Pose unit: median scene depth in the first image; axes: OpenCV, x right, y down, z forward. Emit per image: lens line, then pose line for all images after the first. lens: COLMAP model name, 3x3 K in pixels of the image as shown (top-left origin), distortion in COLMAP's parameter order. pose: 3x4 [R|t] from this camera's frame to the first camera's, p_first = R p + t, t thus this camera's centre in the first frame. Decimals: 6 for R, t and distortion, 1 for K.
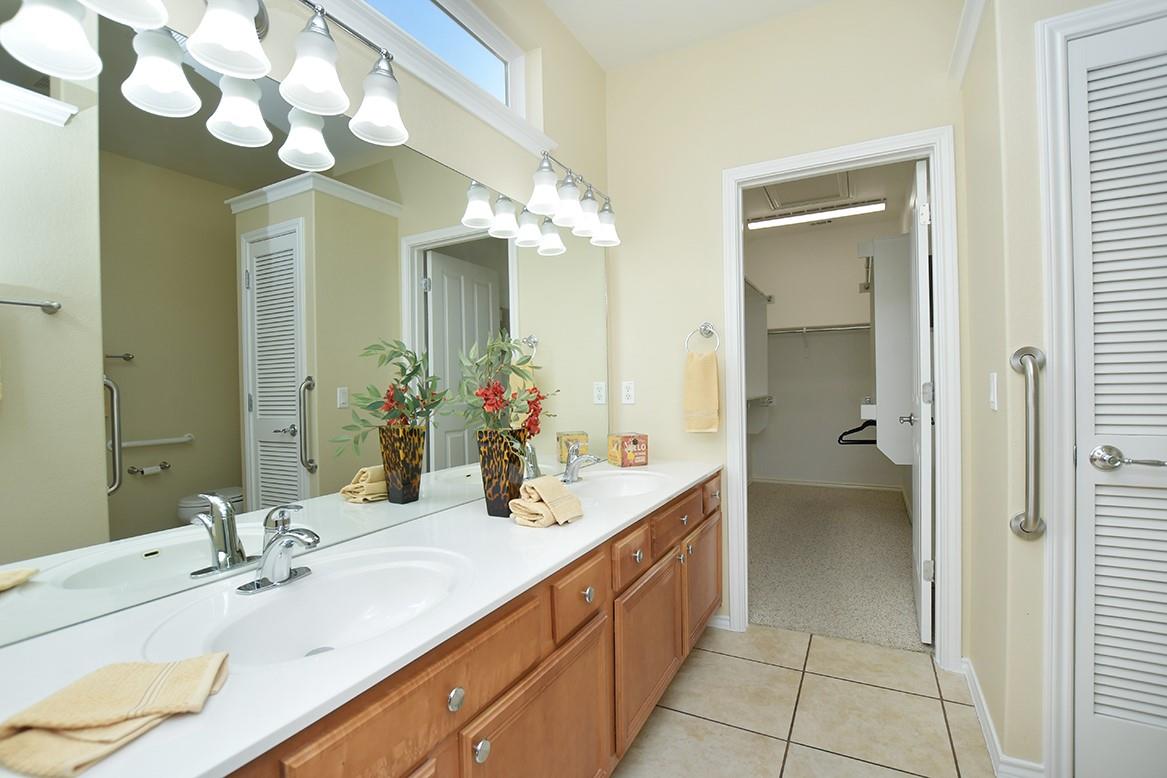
lens RADIAL K [[527.8, 0, 583.5], [0, 527.8, 389.0], [0, 0, 1]] dist [0.000016, -0.000001]
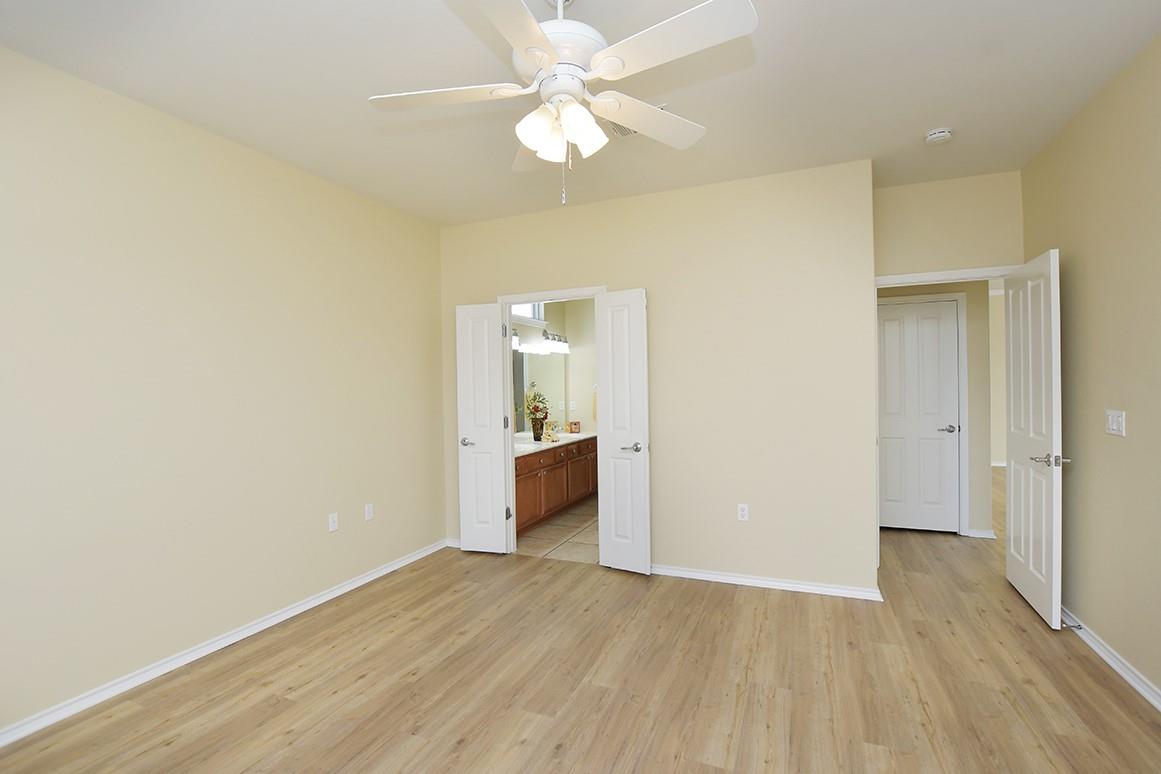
lens RADIAL K [[522.8, 0, 580.5], [0, 522.8, 387.0], [0, 0, 1]] dist [0.000350, -0.000276]
pose [[0.996030, 0.008584, 0.088603, -0.120338], [-0.008158, 0.999953, -0.005170, -0.080527], [-0.088644, 0.004426, 0.996054, -1.755835]]
